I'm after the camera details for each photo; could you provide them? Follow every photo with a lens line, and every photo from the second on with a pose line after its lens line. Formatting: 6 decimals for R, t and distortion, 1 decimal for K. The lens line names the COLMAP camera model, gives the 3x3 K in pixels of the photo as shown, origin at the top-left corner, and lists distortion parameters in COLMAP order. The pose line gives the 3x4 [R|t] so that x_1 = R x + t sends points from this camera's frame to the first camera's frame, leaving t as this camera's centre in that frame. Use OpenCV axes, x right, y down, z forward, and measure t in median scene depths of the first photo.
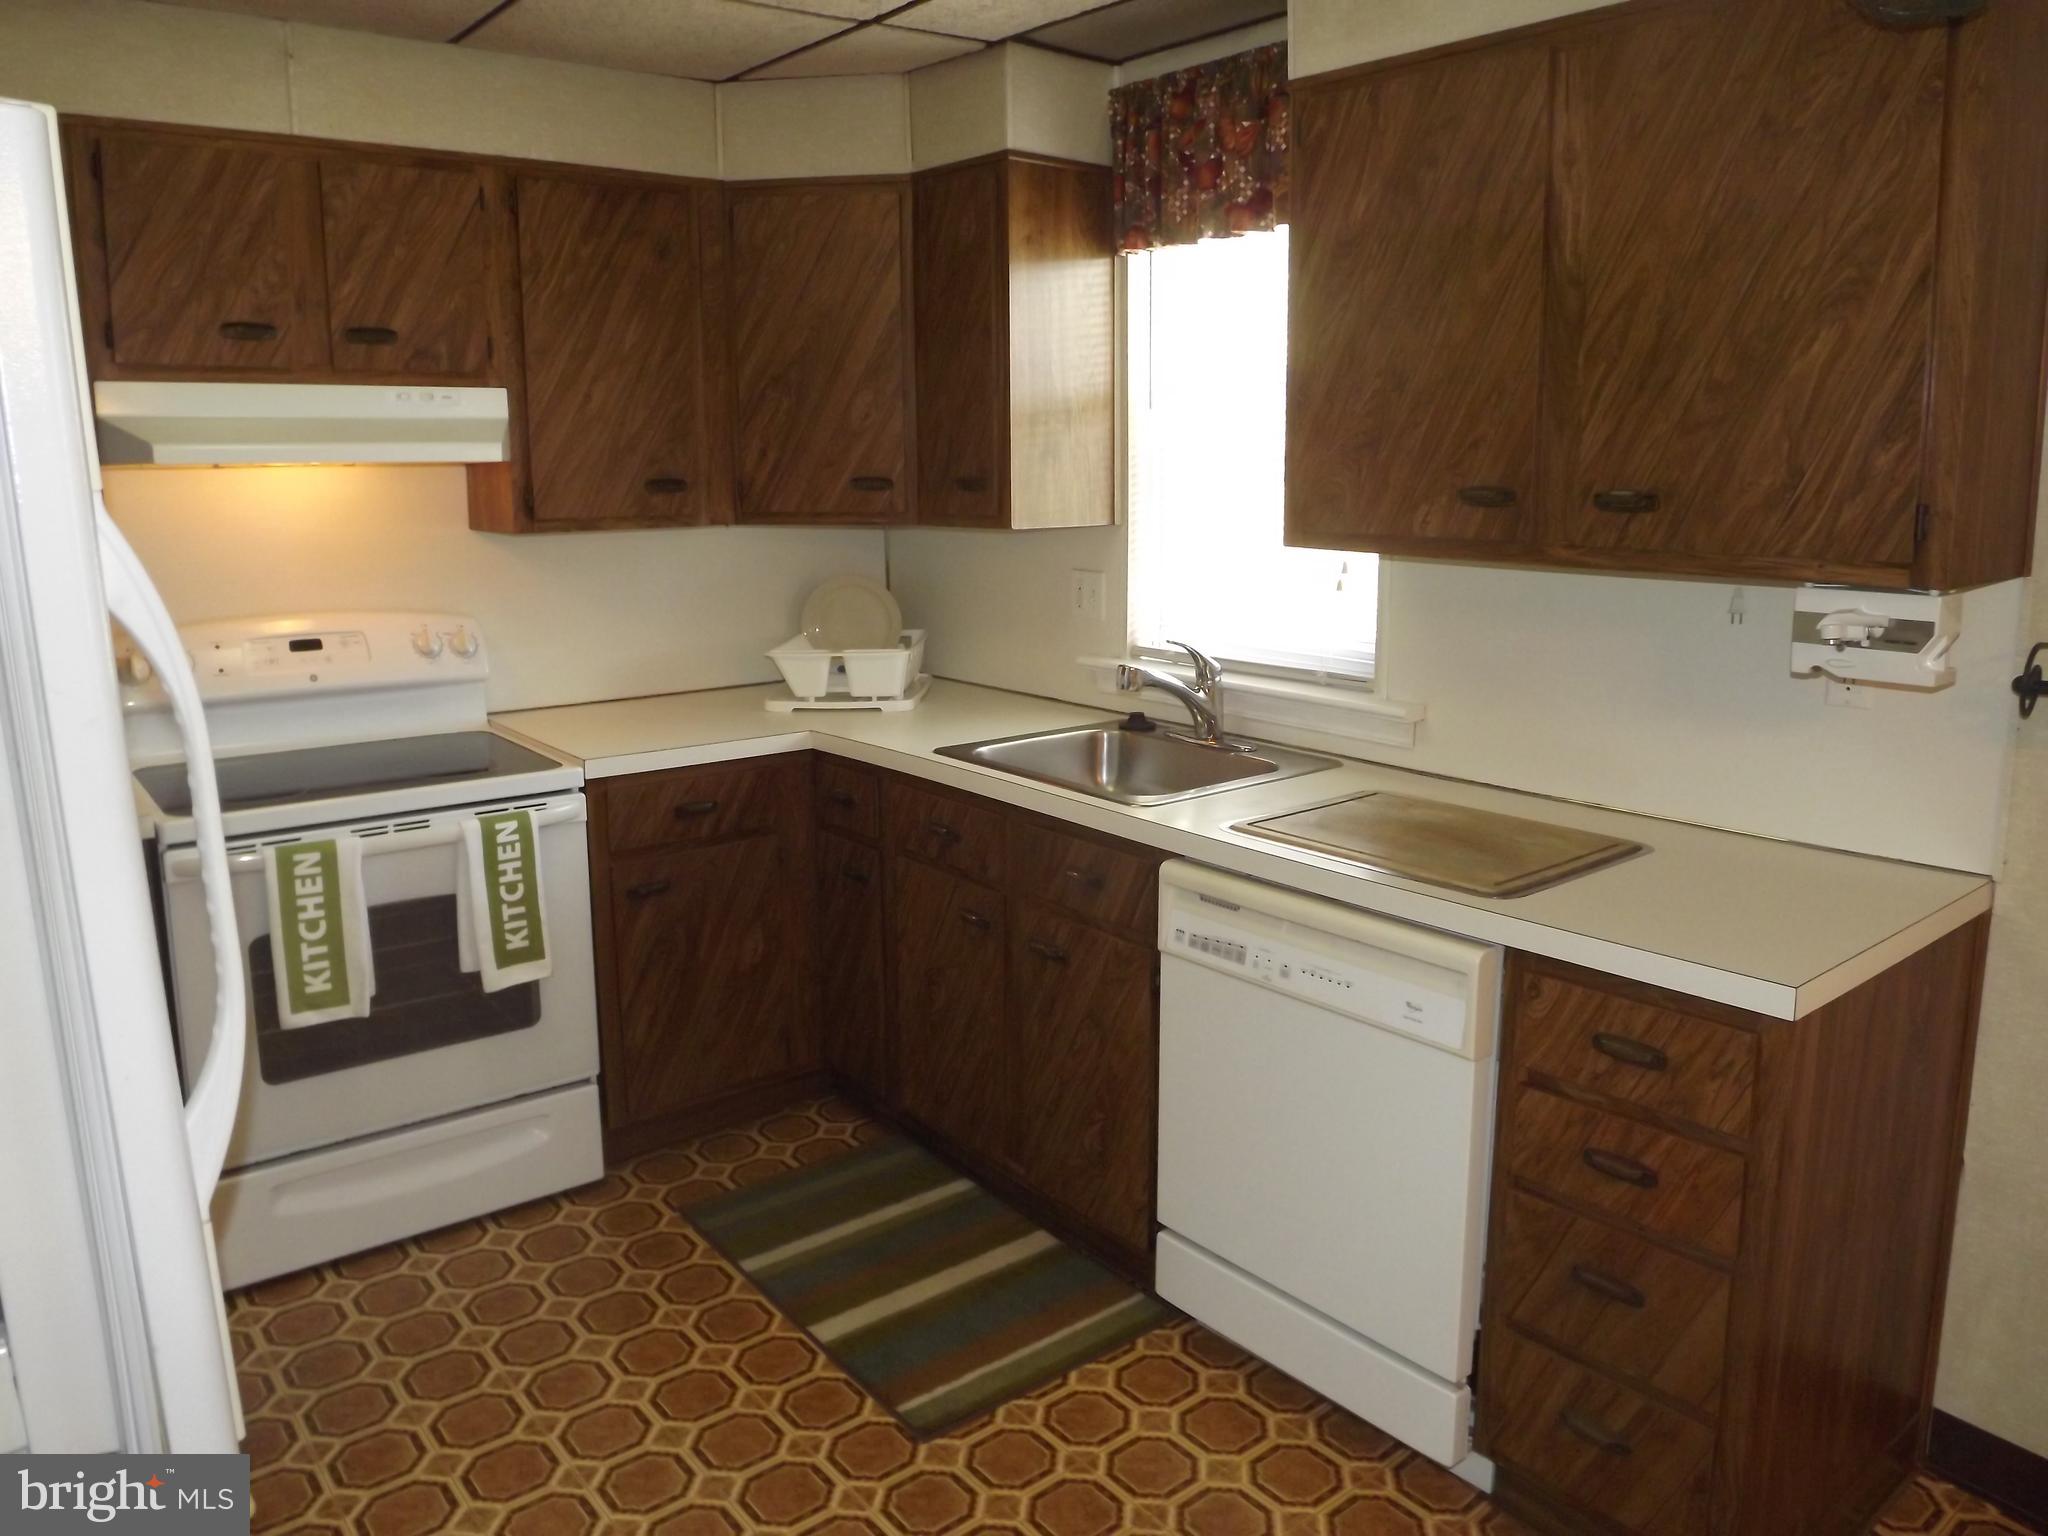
lens RADIAL K [[1487.4, 0, 1034.0], [0, 1487.4, 724.4], [0, 0, 1]] dist [-0.058586, 0.012538]
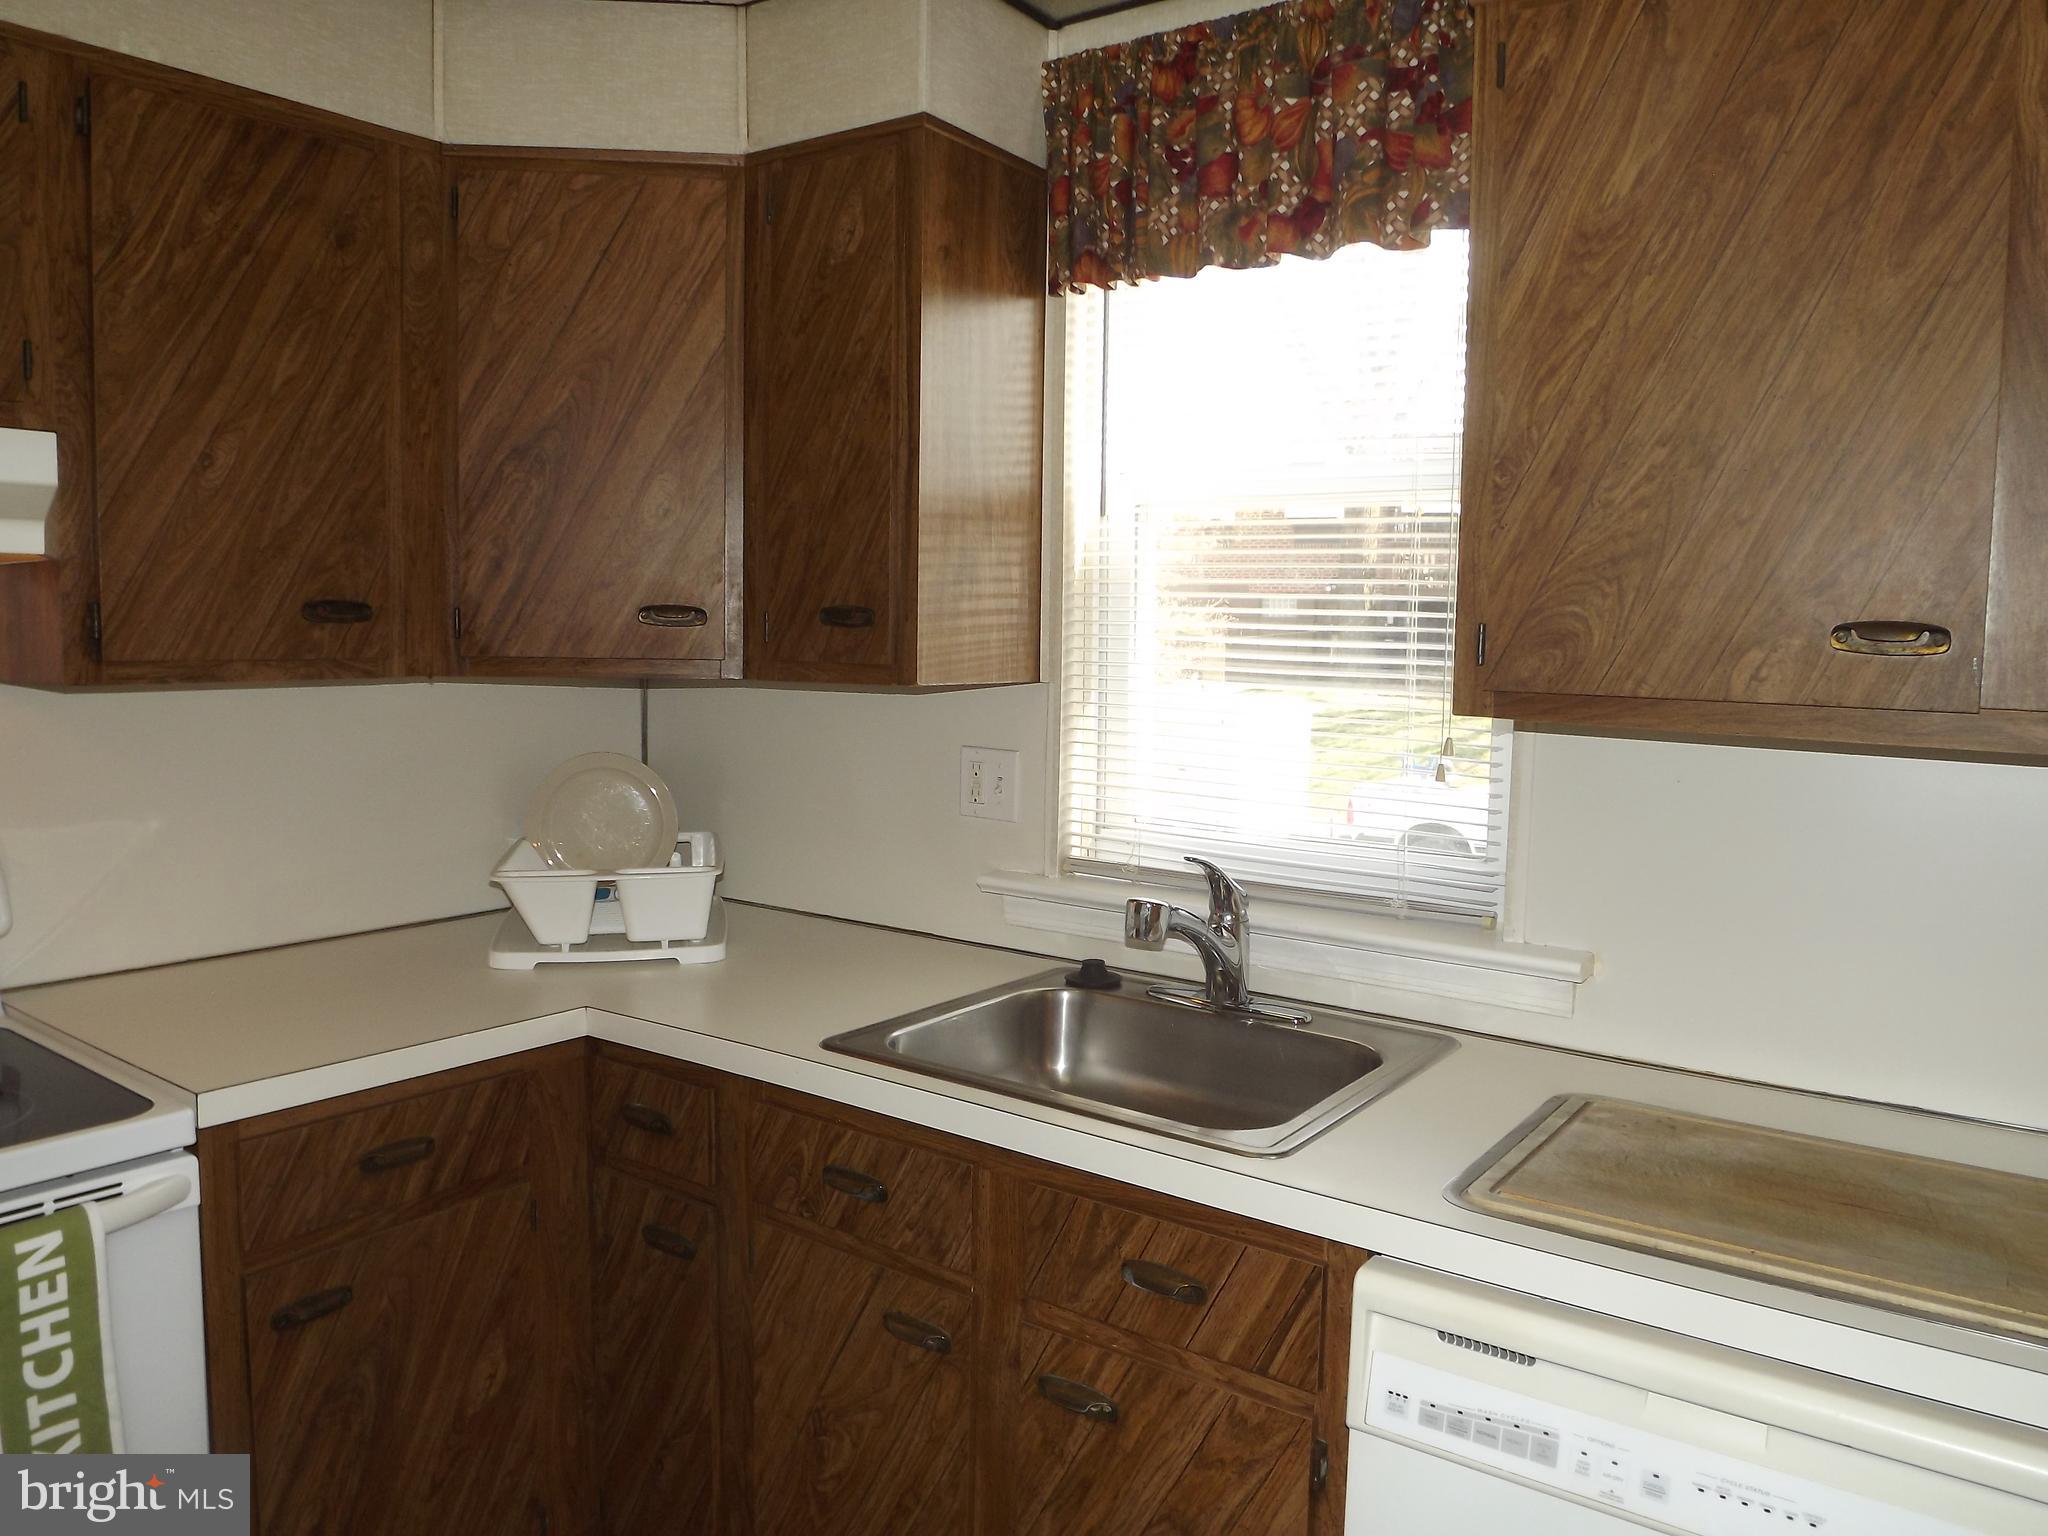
lens RADIAL K [[1487.4, 0, 1032.4], [0, 1487.4, 750.5], [0, 0, 1]] dist [-0.058586, 0.012538]
pose [[0.964966, -0.001784, 0.262370, -0.136011], [0.025908, 0.995738, -0.088516, -0.044291], [-0.261094, 0.092213, 0.960899, 0.360598]]
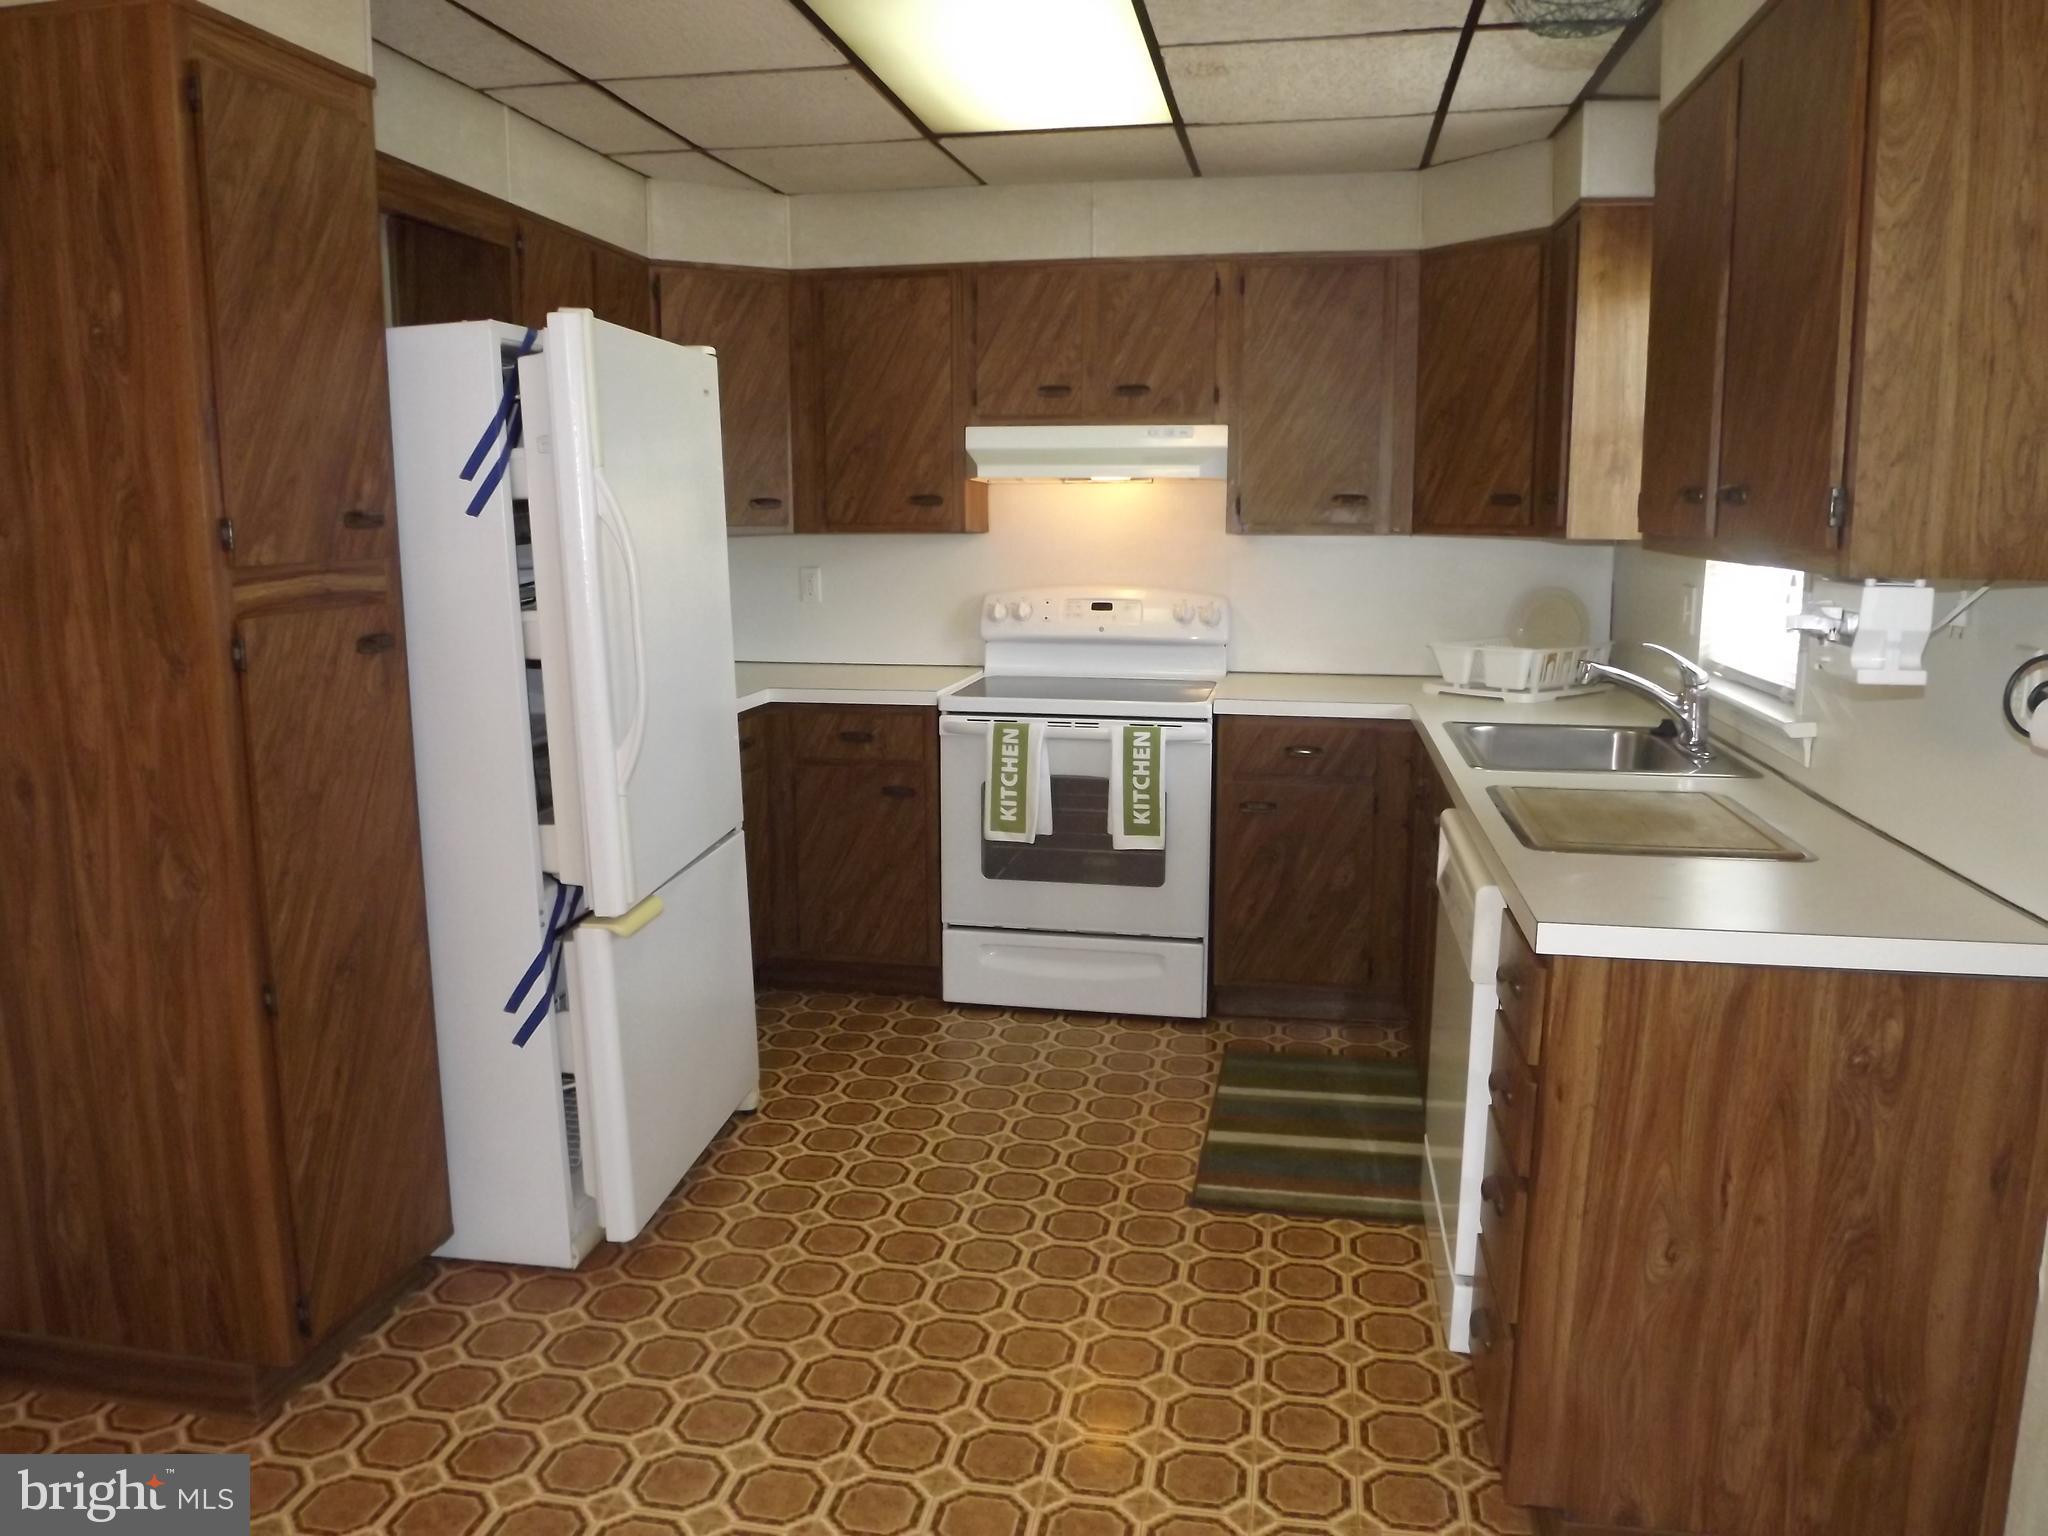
lens RADIAL K [[1487.4, 0, 1027.8], [0, 1487.4, 761.5], [0, 0, 1]] dist [-0.058586, 0.012538]
pose [[0.651405, 0.131241, -0.747293, 0.562456], [-0.138340, 0.988961, 0.053094, 0.029802], [0.746012, 0.068795, 0.662370, -0.016552]]
